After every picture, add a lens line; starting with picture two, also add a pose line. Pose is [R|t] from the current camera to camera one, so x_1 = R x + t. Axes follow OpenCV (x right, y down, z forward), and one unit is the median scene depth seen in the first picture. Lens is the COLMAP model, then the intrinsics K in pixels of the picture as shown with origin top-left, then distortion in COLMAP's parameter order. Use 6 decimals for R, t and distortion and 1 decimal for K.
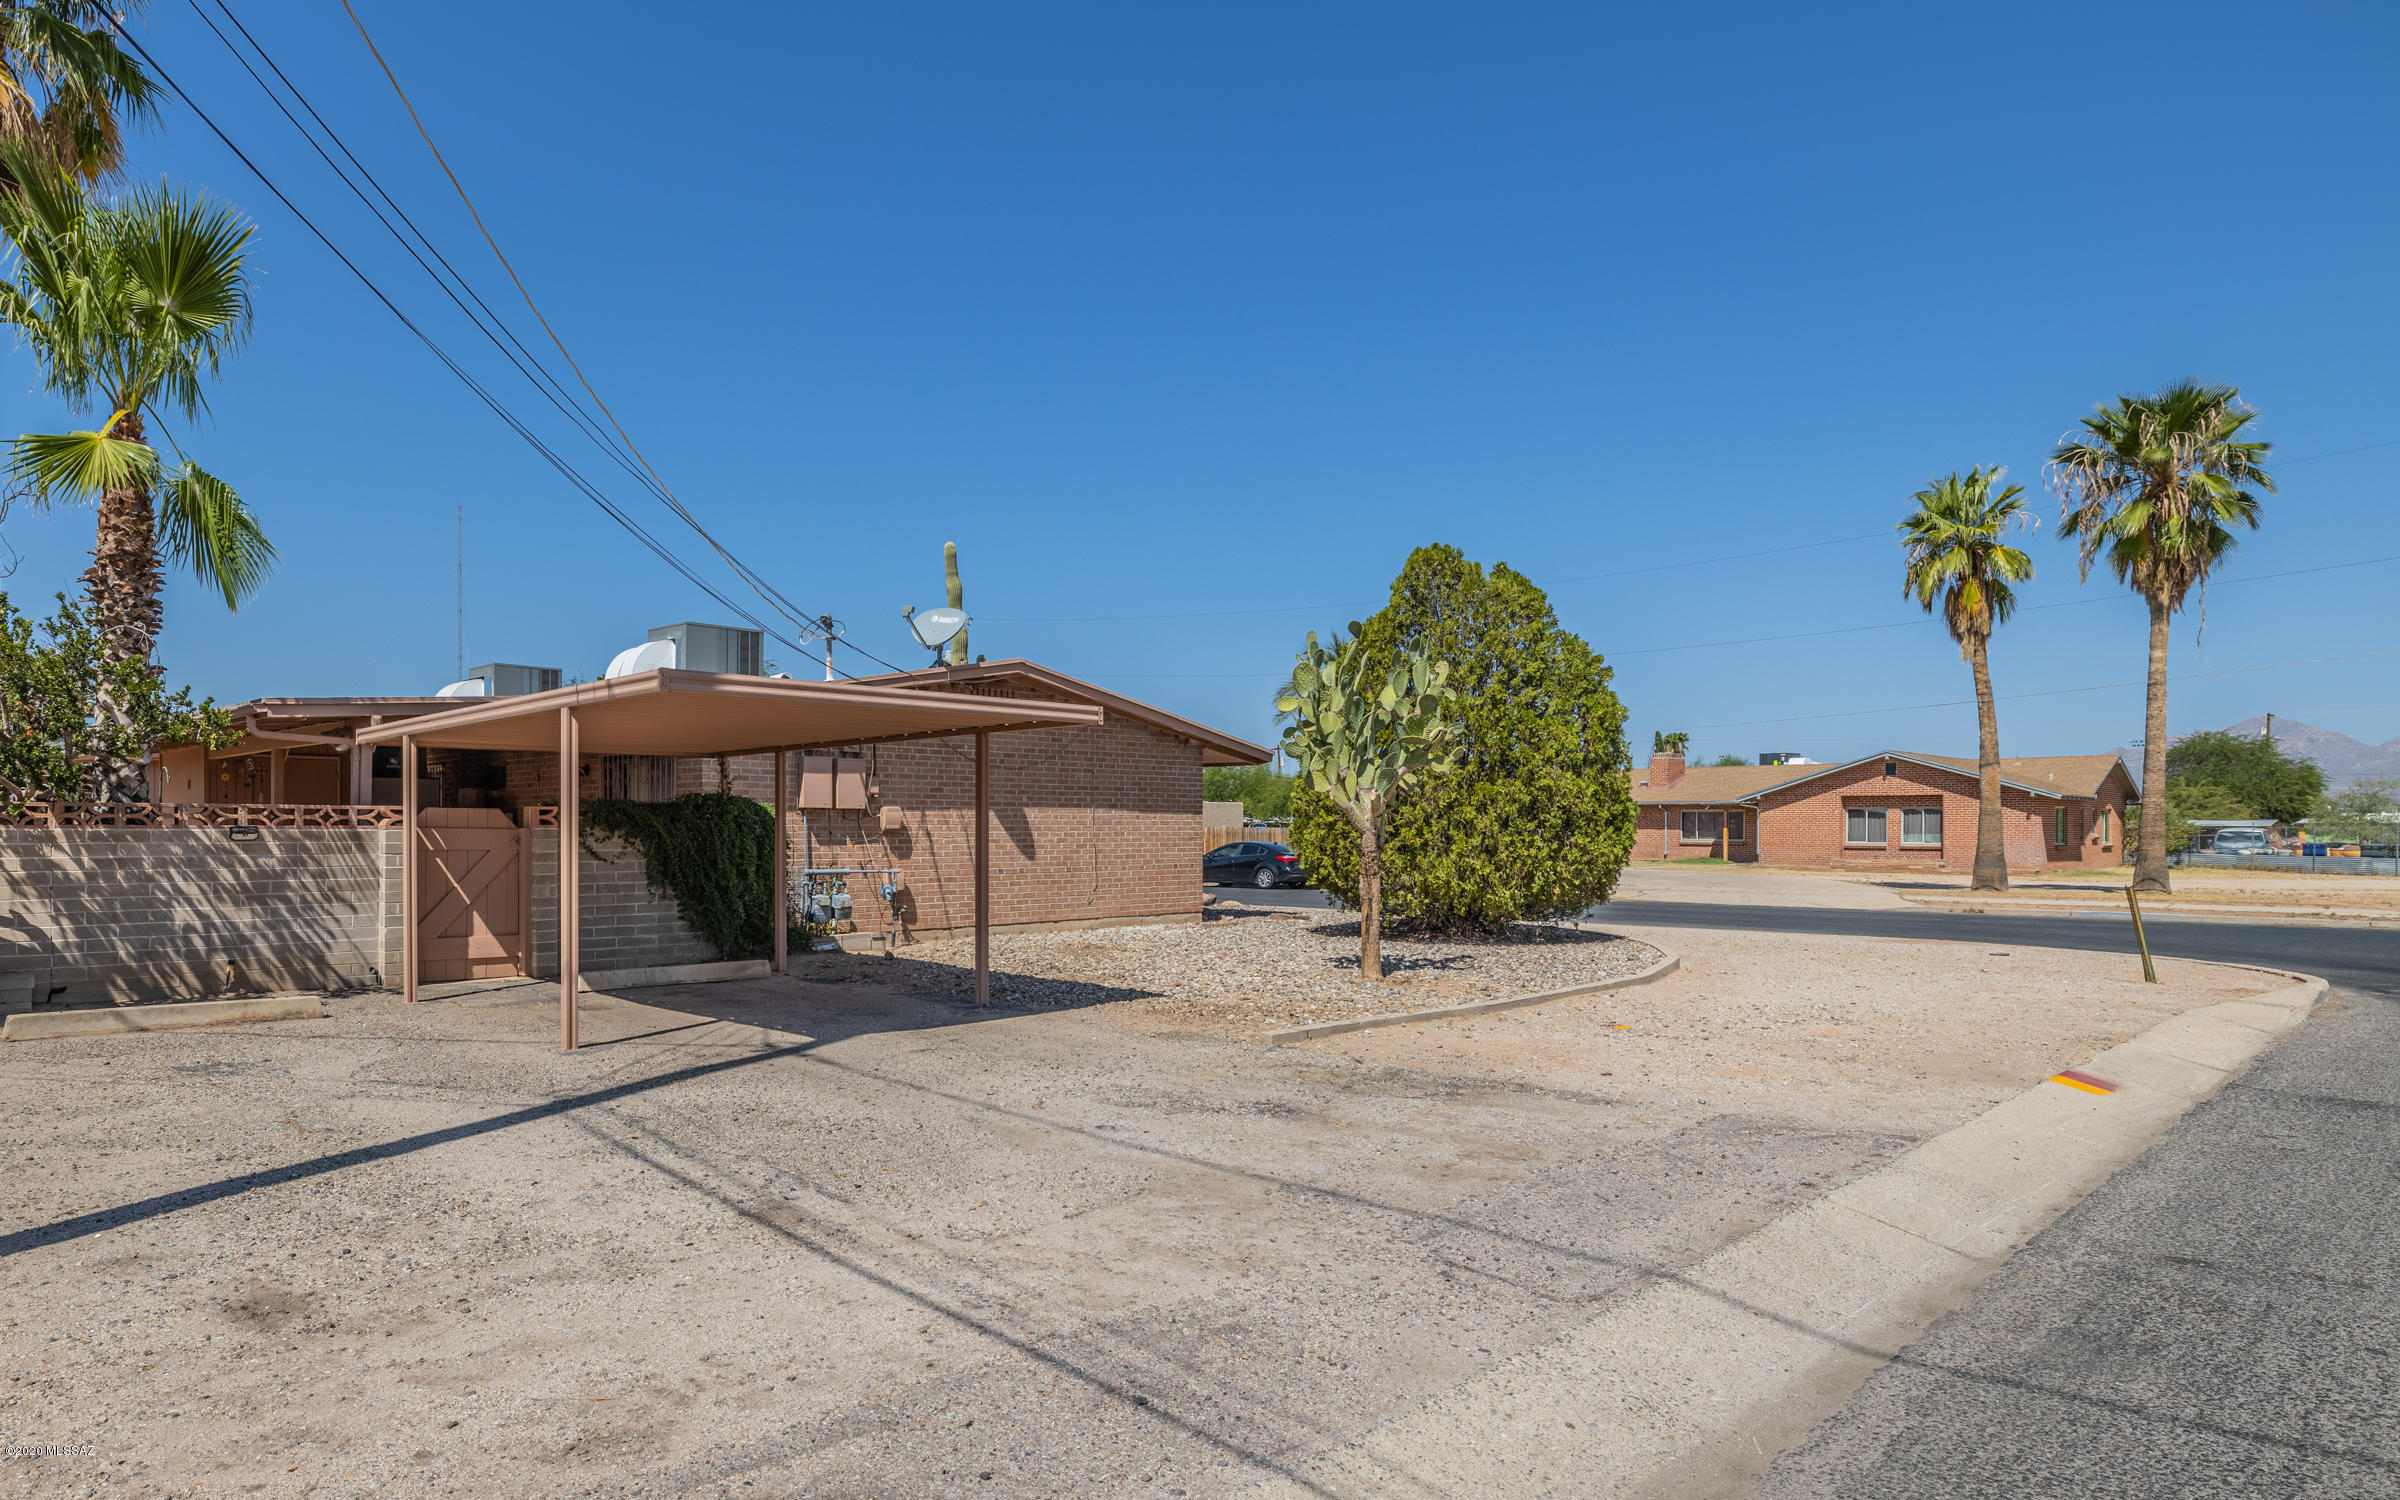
lens RADIAL K [[1282.8, 0, 1200.3], [0, 1282.8, 832.3], [0, 0, 1]] dist [0.004653, 0.000794]
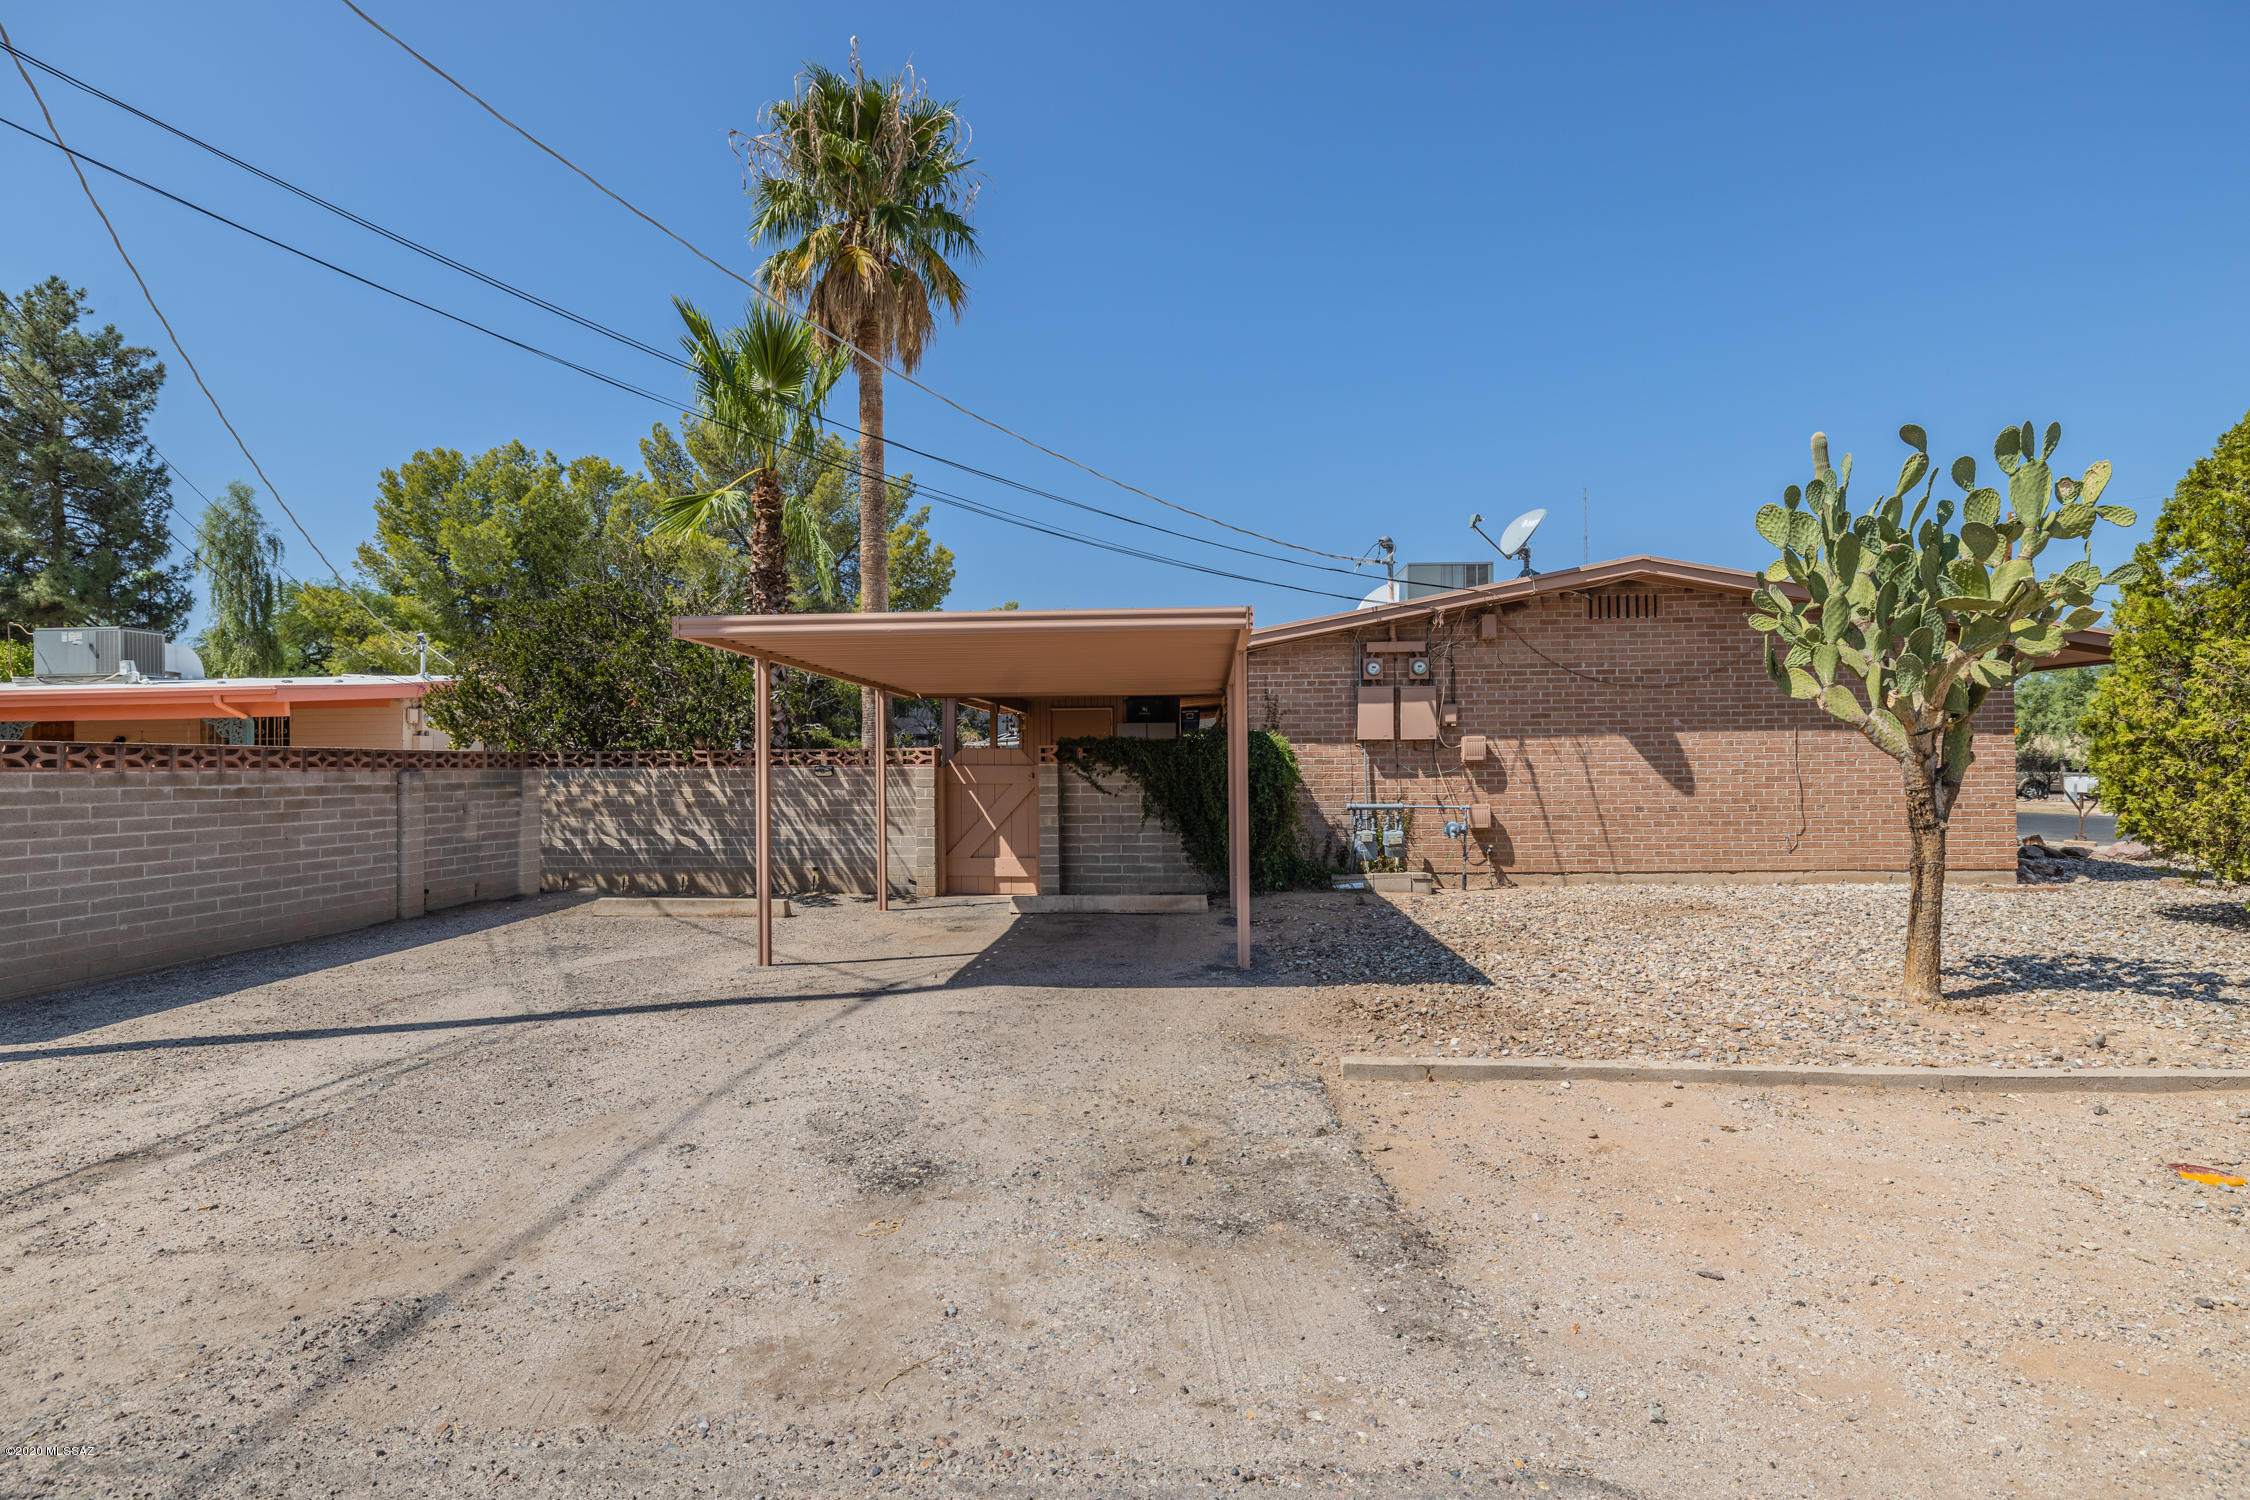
lens RADIAL K [[1197.2, 0, 1125.0], [0, 1197.2, 750.0], [0, 0, 1]] dist [0.000377, 0.000745]
pose [[0.668061, -0.017086, -0.743910, 0.354462], [0.009428, 0.999850, -0.014498, 0.000045], [0.744046, 0.002672, 0.668123, 0.385564]]
